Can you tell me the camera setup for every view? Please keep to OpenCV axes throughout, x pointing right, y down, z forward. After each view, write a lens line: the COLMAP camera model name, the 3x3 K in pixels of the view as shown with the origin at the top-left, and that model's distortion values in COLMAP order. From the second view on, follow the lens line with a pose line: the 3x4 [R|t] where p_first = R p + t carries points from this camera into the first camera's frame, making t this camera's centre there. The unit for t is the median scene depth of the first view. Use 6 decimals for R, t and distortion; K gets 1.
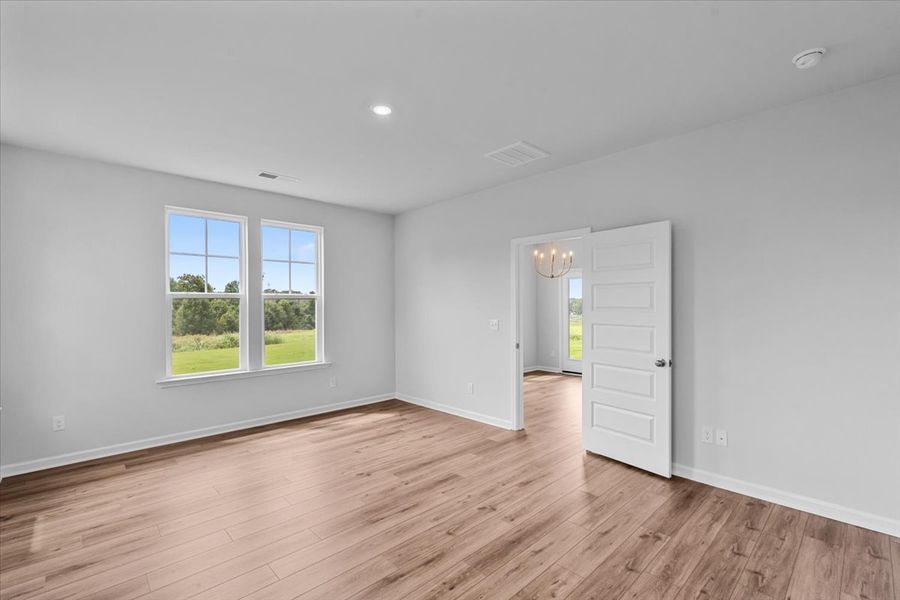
lens RADIAL K [[406.2, 0, 454.5], [0, 406.2, 302.3], [0, 0, 1]] dist [0.003318, 0.000841]
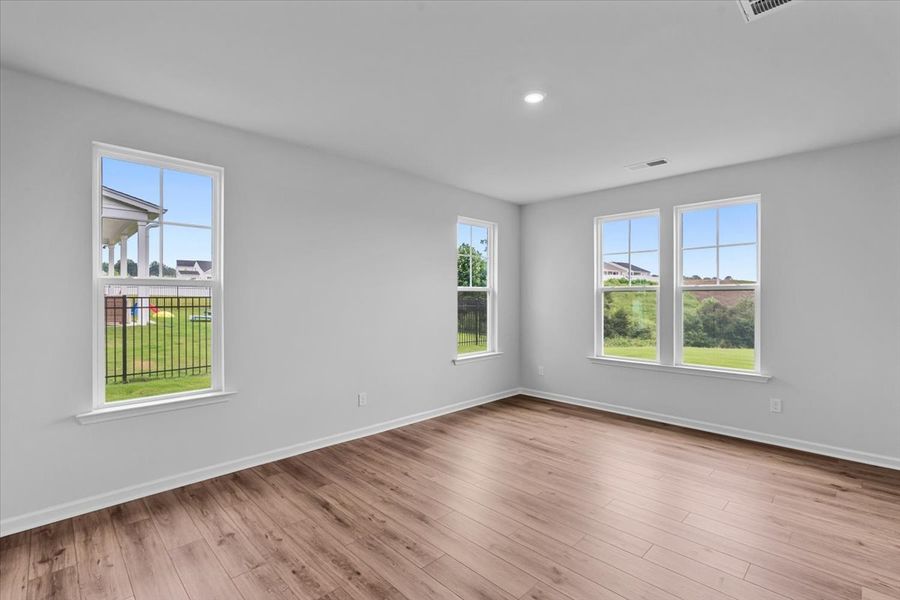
lens RADIAL K [[411.9, 0, 448.5], [0, 411.9, 297.7], [0, 0, 1]] dist [0.000338, 0.000217]
pose [[0.005816, 0.002553, -0.999980, 0.617831], [0.004449, 0.999987, 0.002579, 0.002458], [0.999973, -0.004464, 0.005805, 0.603285]]
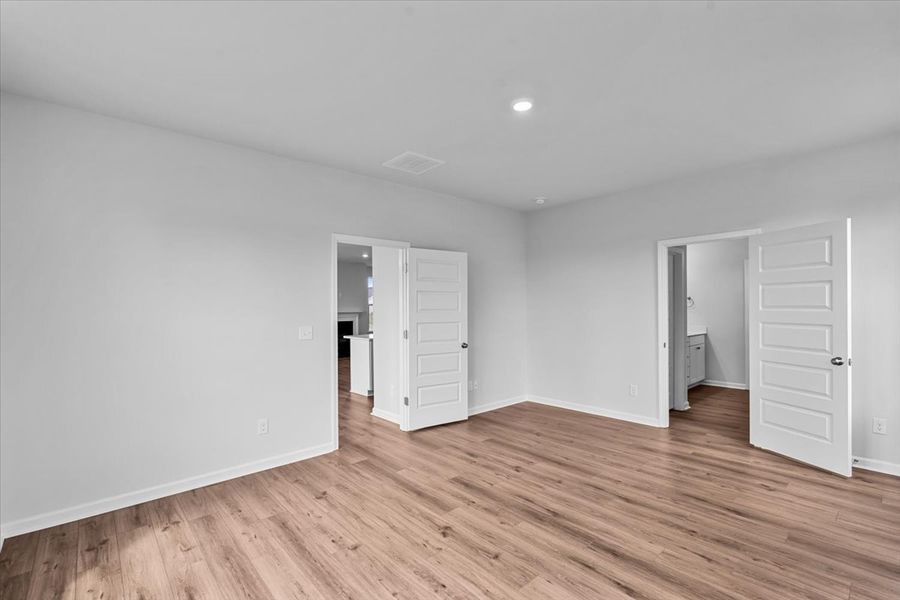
lens RADIAL K [[406.2, 0, 454.5], [0, 406.2, 302.3], [0, 0, 1]] dist [0.003318, 0.000841]
pose [[0.028593, 0.017714, 0.999434, -0.887884], [0.004385, 0.999831, -0.017846, 0.013630], [-0.999582, 0.004893, 0.028510, 0.869366]]
